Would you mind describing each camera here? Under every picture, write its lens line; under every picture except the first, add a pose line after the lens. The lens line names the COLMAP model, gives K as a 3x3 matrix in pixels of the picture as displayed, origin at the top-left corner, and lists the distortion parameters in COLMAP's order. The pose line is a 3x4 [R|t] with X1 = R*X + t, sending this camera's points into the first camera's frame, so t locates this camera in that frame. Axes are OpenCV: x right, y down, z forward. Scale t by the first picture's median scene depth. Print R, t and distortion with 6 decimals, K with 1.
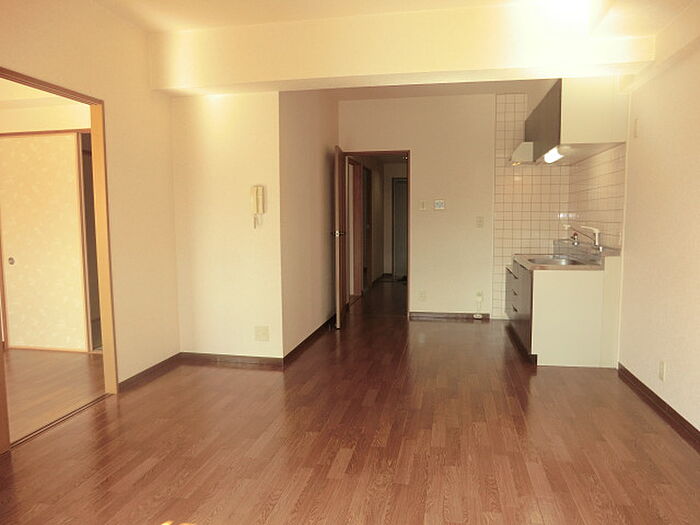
lens RADIAL K [[504.0, 0, 350.0], [0, 504.0, 262.5], [0, 0, 1]] dist [-0.082089, 0.060989]
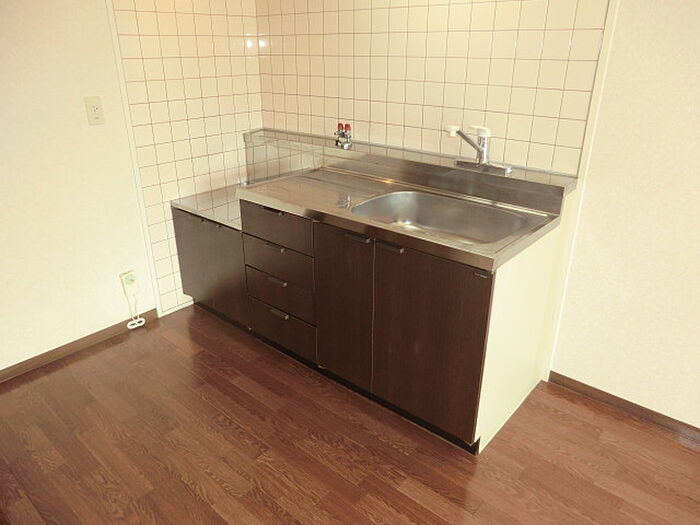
lens RADIAL K [[504.0, 0, 350.0], [0, 504.0, 262.5], [0, 0, 1]] dist [-0.082089, 0.060989]
pose [[0.499546, -0.338193, 0.797546, 0.012465], [0.076592, 0.934285, 0.348203, -0.113498], [-0.862895, -0.112858, 0.492621, 0.794416]]
